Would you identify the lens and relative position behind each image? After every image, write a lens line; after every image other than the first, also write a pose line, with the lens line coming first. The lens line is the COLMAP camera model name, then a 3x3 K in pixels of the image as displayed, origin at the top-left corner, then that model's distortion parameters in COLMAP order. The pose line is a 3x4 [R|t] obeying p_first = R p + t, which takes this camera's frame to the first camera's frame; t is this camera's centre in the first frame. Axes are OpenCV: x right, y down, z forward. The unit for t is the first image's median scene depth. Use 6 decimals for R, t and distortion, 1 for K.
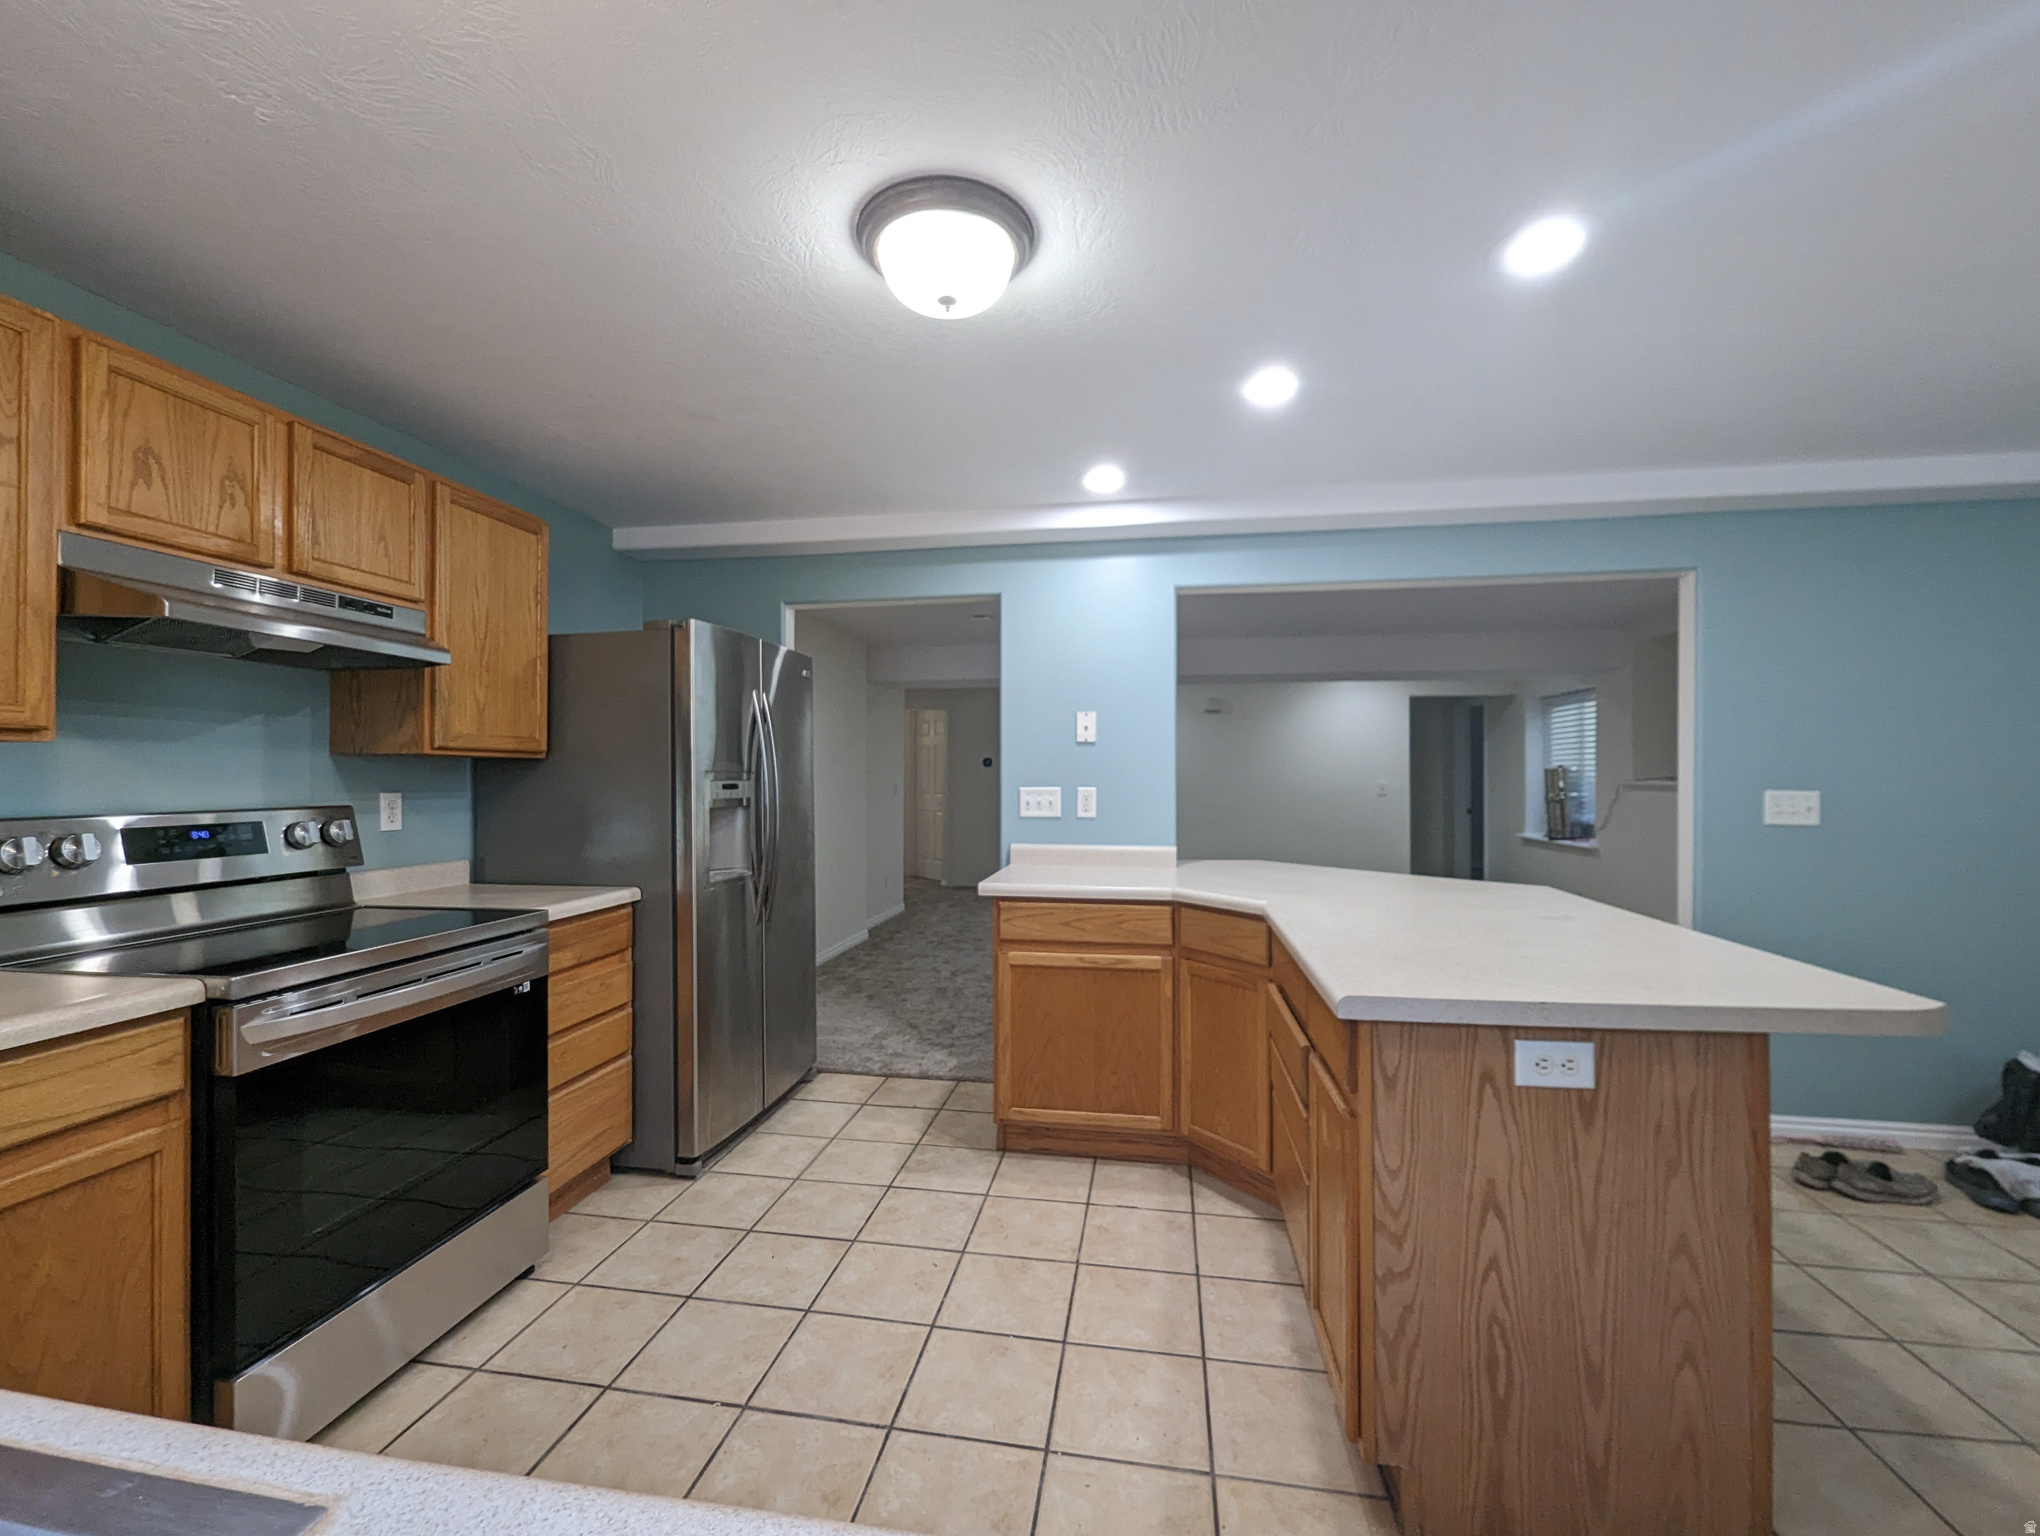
lens RADIAL K [[841.7, 0, 1017.2], [0, 841.7, 776.4], [0, 0, 1]] dist [0.000710, 0.000511]
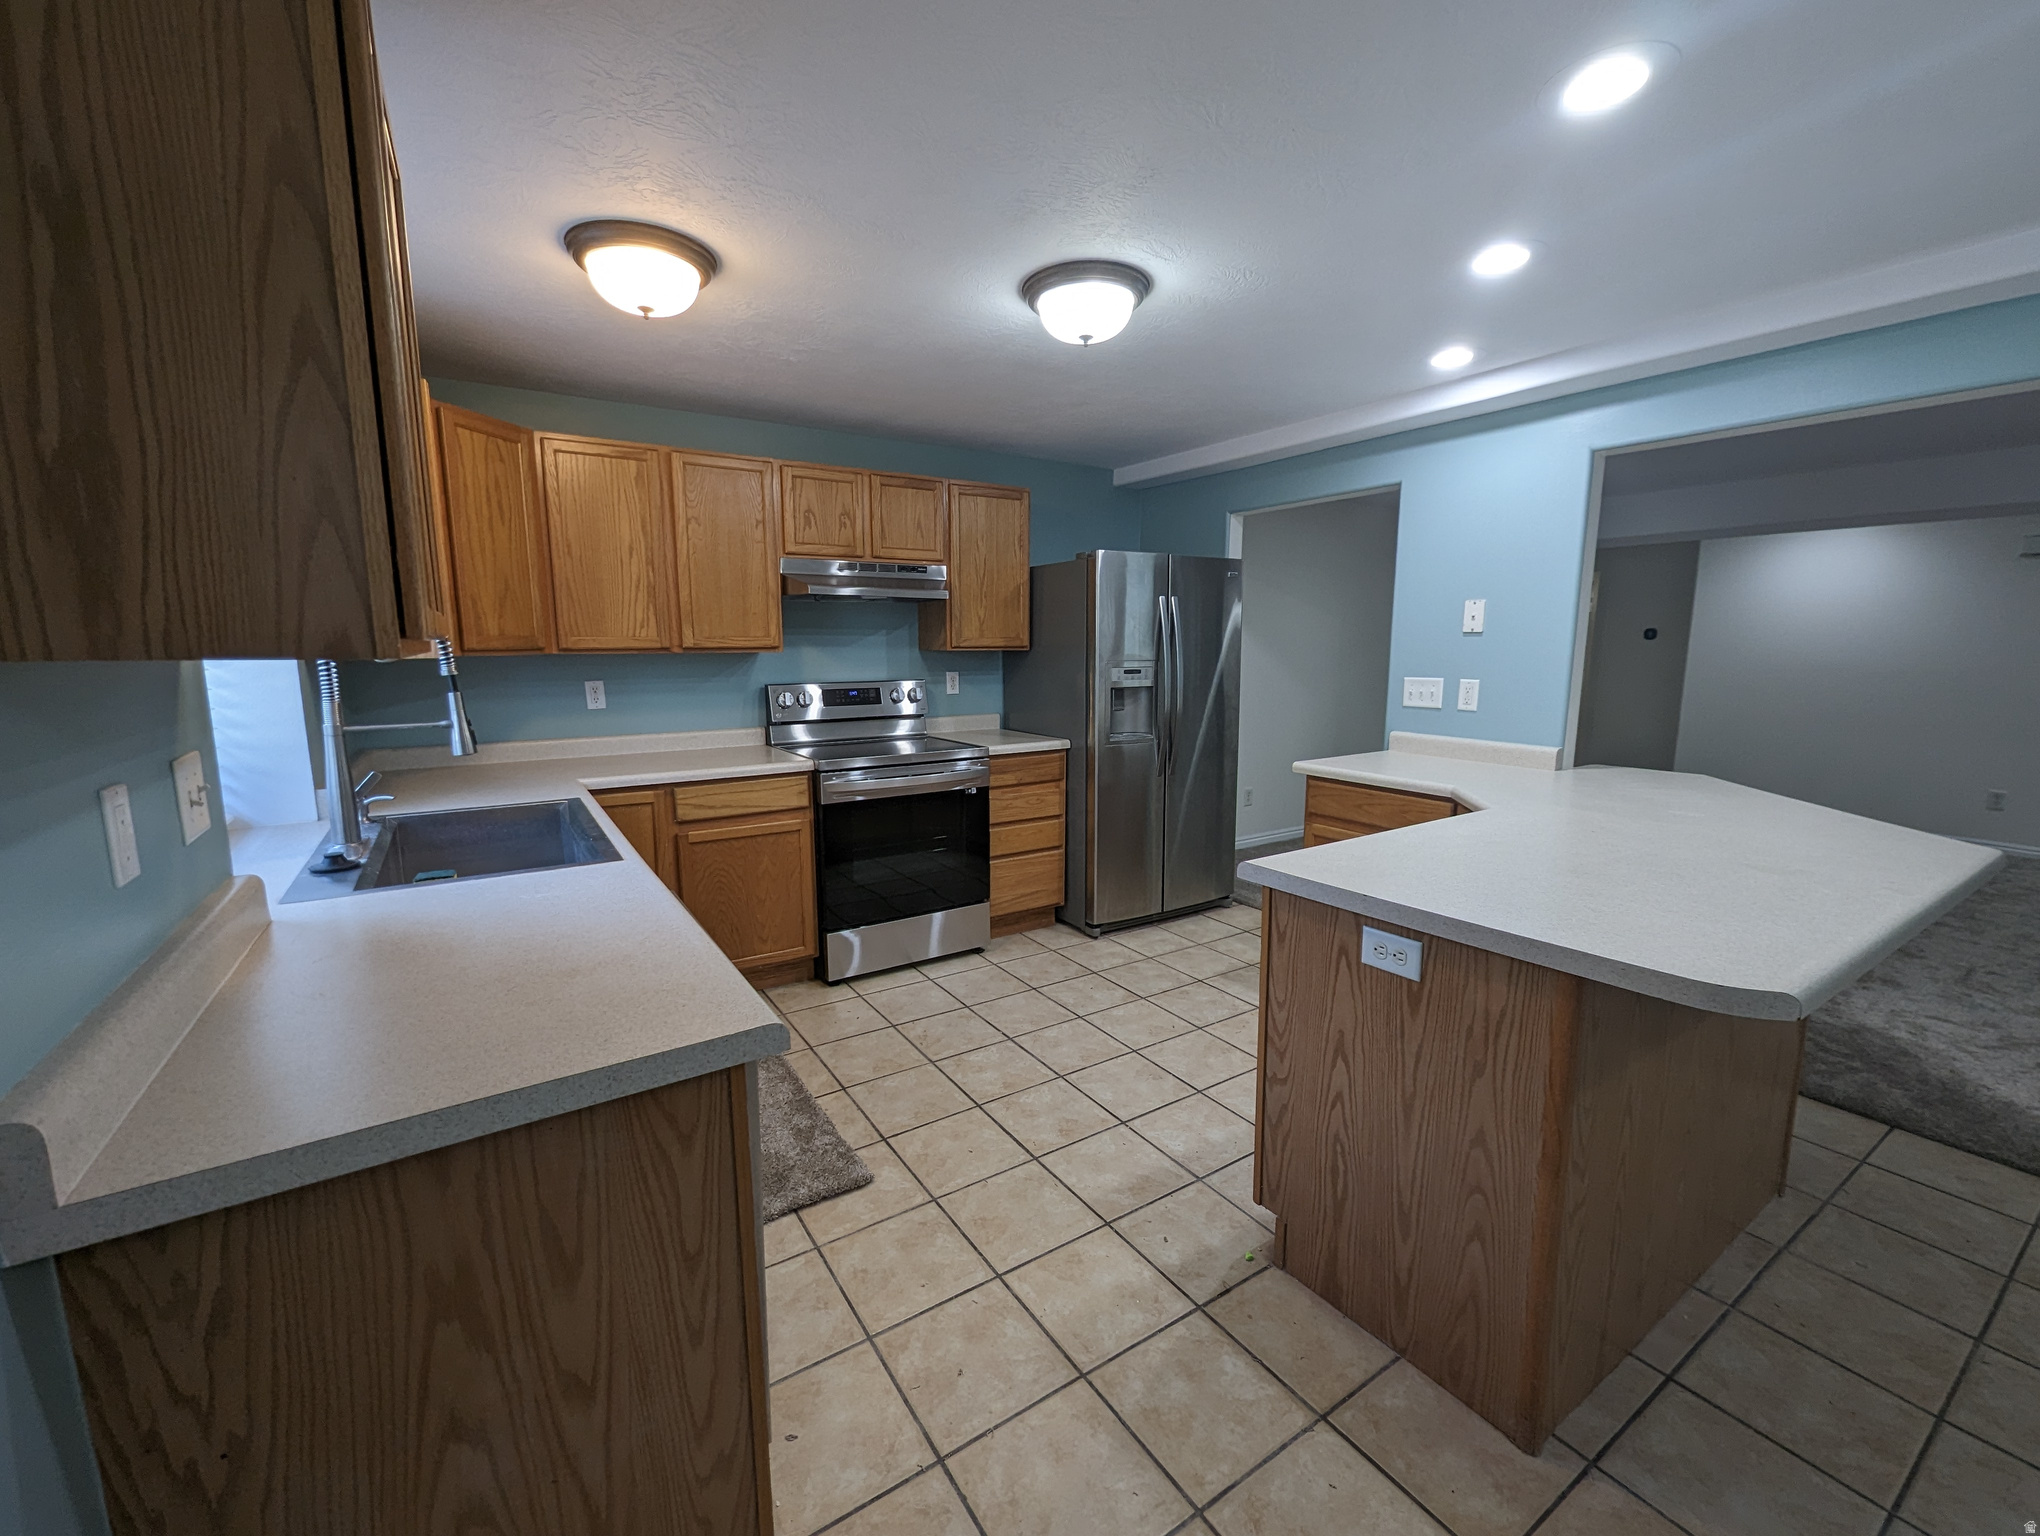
lens RADIAL K [[841.7, 0, 1017.2], [0, 841.7, 776.4], [0, 0, 1]] dist [0.000710, 0.000511]
pose [[0.677984, 0.116908, -0.725721, 0.728321], [0.001446, 0.987058, 0.160358, -0.053765], [0.735075, -0.109770, 0.669040, -0.077703]]
